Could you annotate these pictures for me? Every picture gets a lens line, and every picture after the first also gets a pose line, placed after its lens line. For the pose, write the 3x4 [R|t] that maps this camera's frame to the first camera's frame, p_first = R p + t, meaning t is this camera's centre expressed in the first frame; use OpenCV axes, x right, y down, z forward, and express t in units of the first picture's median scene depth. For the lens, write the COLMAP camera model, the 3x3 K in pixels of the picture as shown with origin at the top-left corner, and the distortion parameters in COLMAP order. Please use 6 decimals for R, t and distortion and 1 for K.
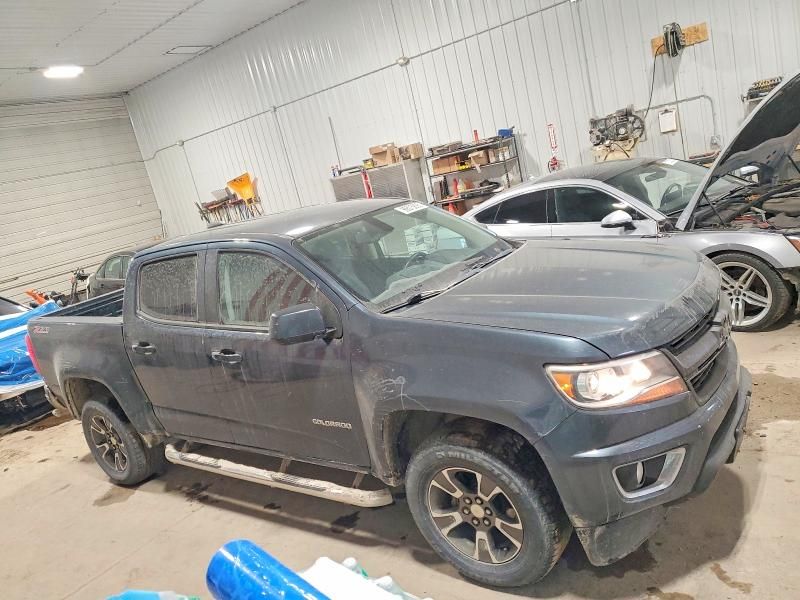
lens RADIAL K [[634.0, 0, 396.2], [0, 634.0, 301.4], [0, 0, 1]] dist [0.008657, 0.021738]
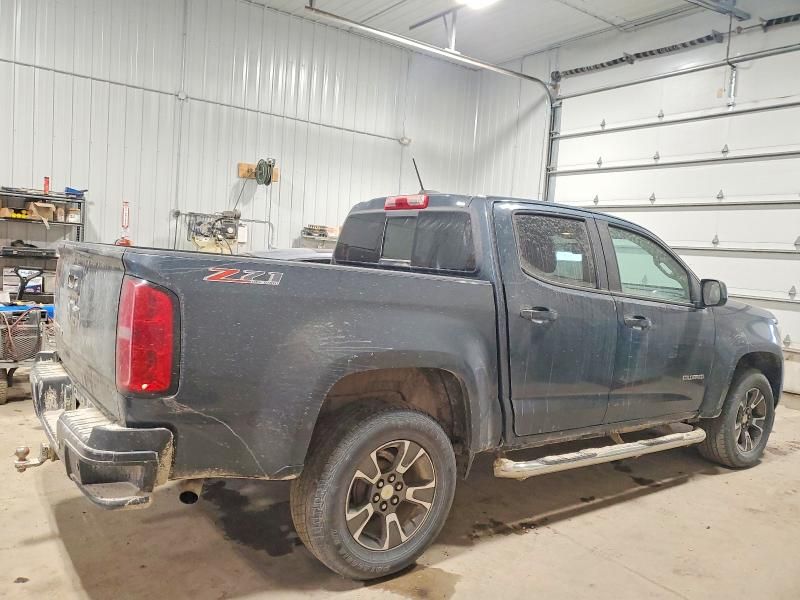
lens RADIAL K [[634.0, 0, 398.4], [0, 634.0, 299.9], [0, 0, 1]] dist [0.008657, 0.021738]
pose [[0.245974, 0.183394, 0.951769, -0.581045], [0.086948, 0.973804, -0.210110, 0.100095], [-0.965369, 0.134436, 0.223584, 0.488983]]
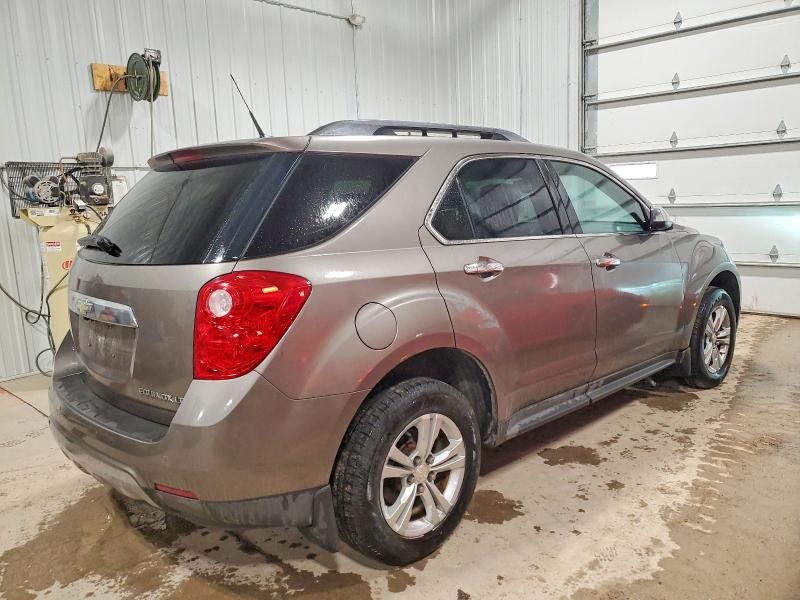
lens RADIAL K [[634.0, 0, 393.3], [0, 634.0, 300.2], [0, 0, 1]] dist [0.008657, 0.021738]
pose [[0.089714, 0.070503, 0.993469, -0.187942], [0.245755, 0.965081, -0.090681, -0.051216], [-0.965172, 0.252285, 0.069255, 0.717091]]
